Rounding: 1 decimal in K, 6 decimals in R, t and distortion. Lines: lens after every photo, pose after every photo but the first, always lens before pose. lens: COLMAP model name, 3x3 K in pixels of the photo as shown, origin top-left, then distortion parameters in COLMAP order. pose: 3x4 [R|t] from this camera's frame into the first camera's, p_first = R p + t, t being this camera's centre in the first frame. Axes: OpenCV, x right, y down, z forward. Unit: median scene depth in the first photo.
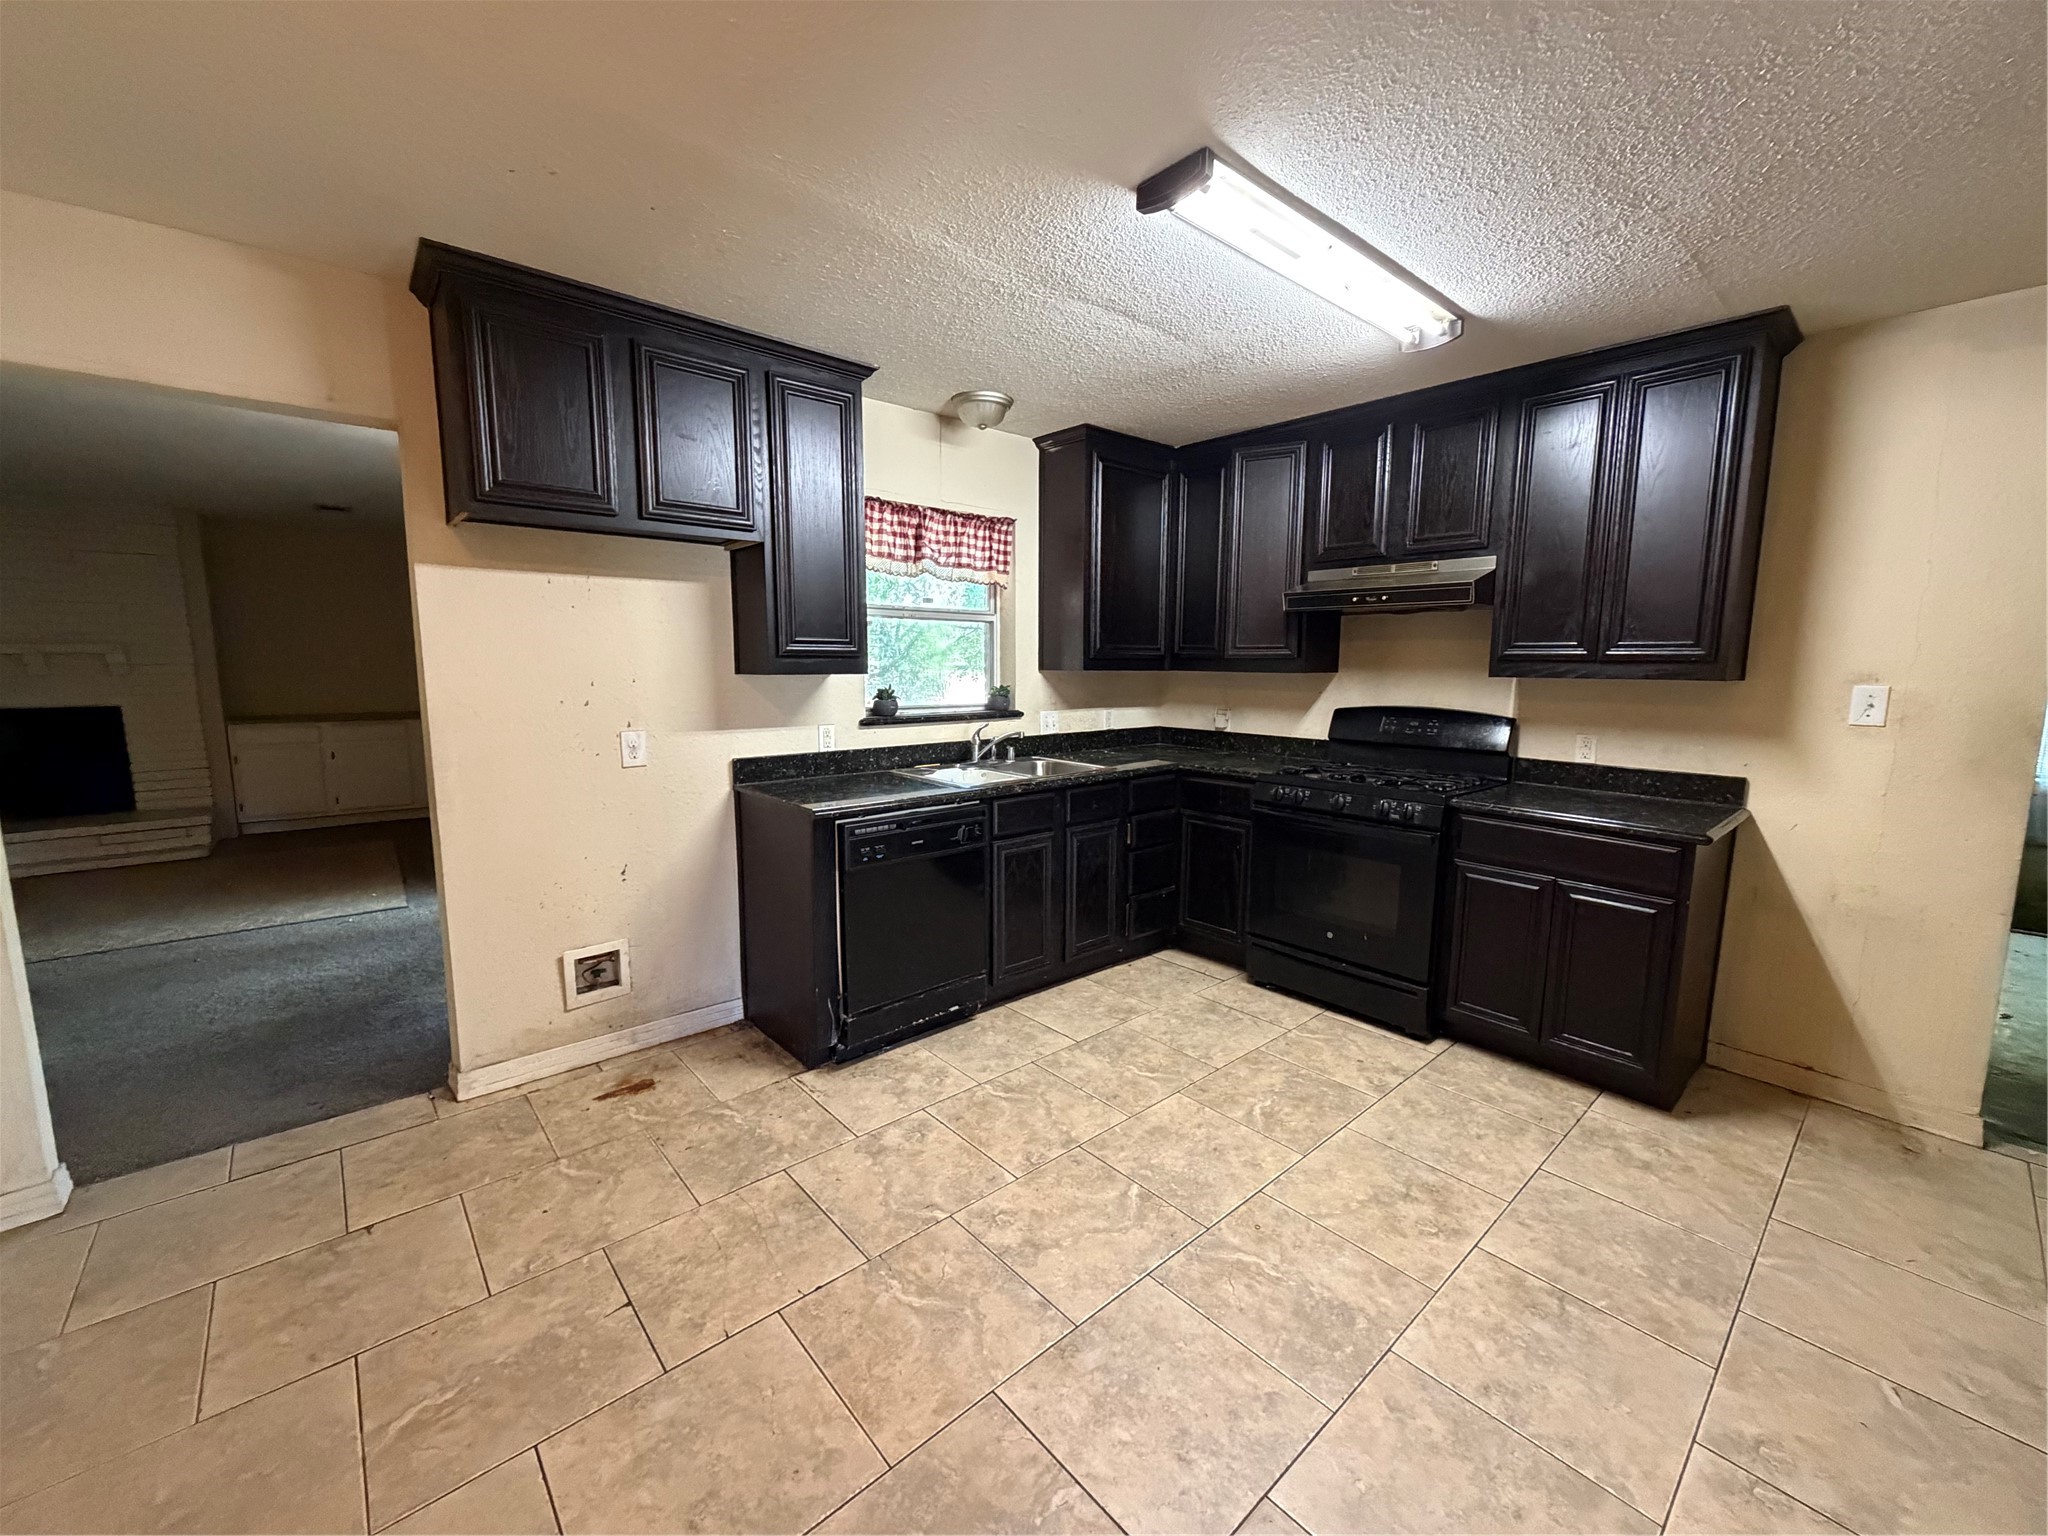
lens RADIAL K [[821.5, 0, 1028.9], [0, 821.5, 764.4], [0, 0, 1]] dist [0.001462, 0.000026]
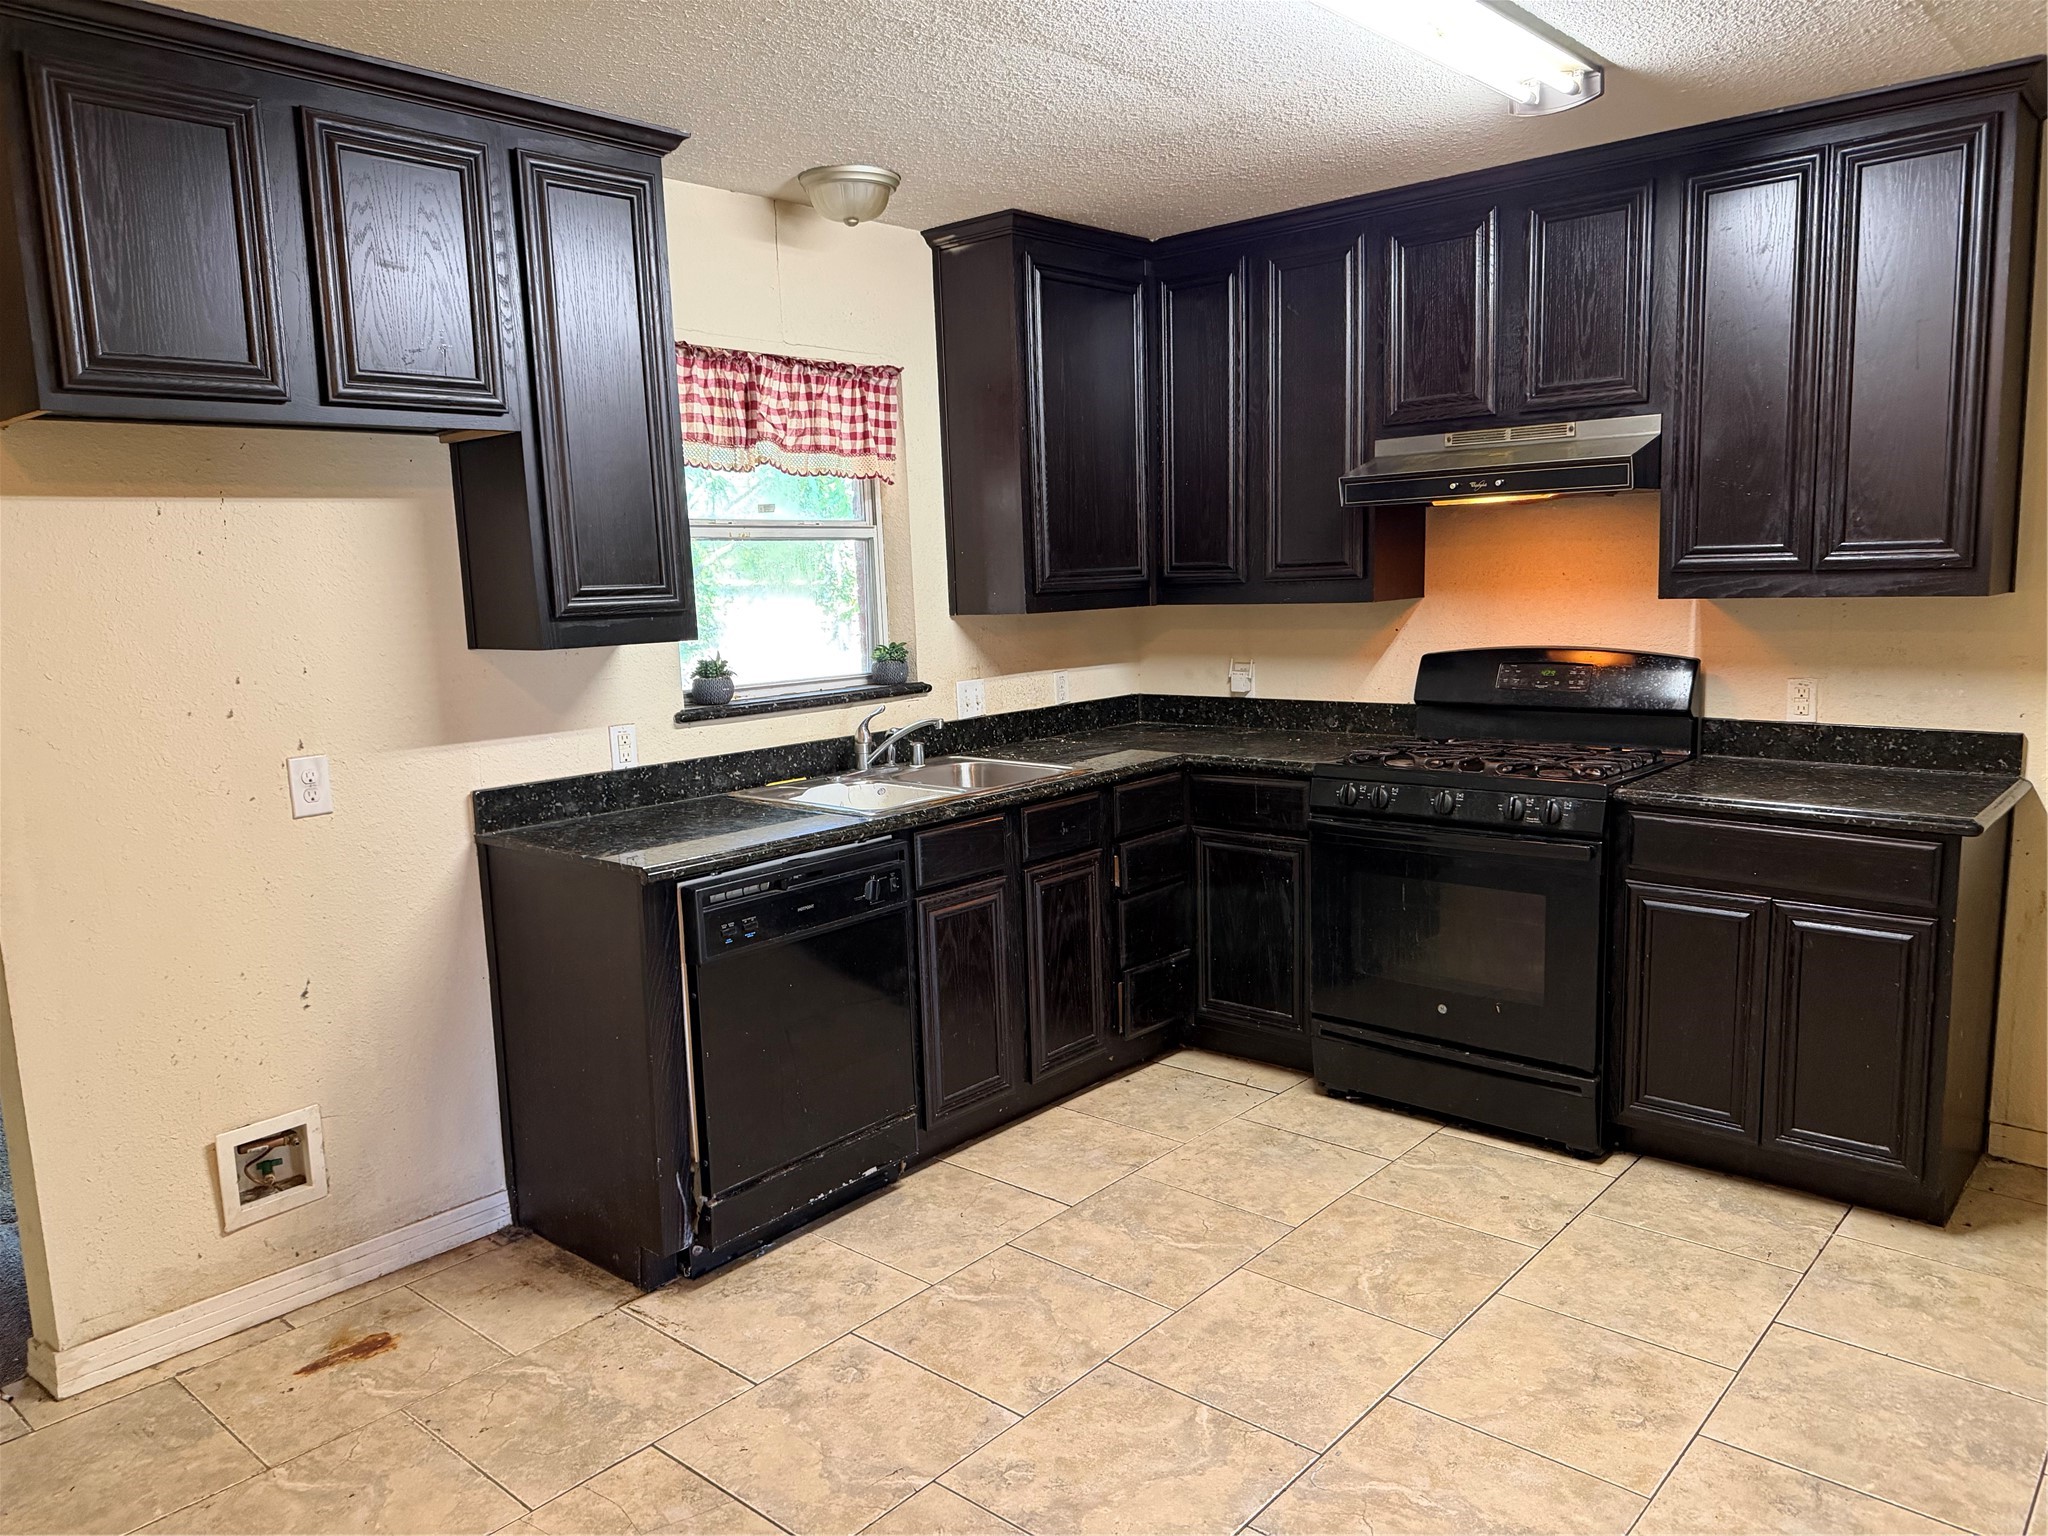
lens RADIAL K [[1446.8, 0, 1024.0], [0, 1446.8, 768.0], [0, 0, 1]] dist [0.108628, -0.191978]
pose [[0.991626, -0.056697, 0.116028, -0.089424], [0.055368, 0.998359, 0.014651, -0.017851], [-0.116668, -0.008104, 0.993138, -0.108605]]
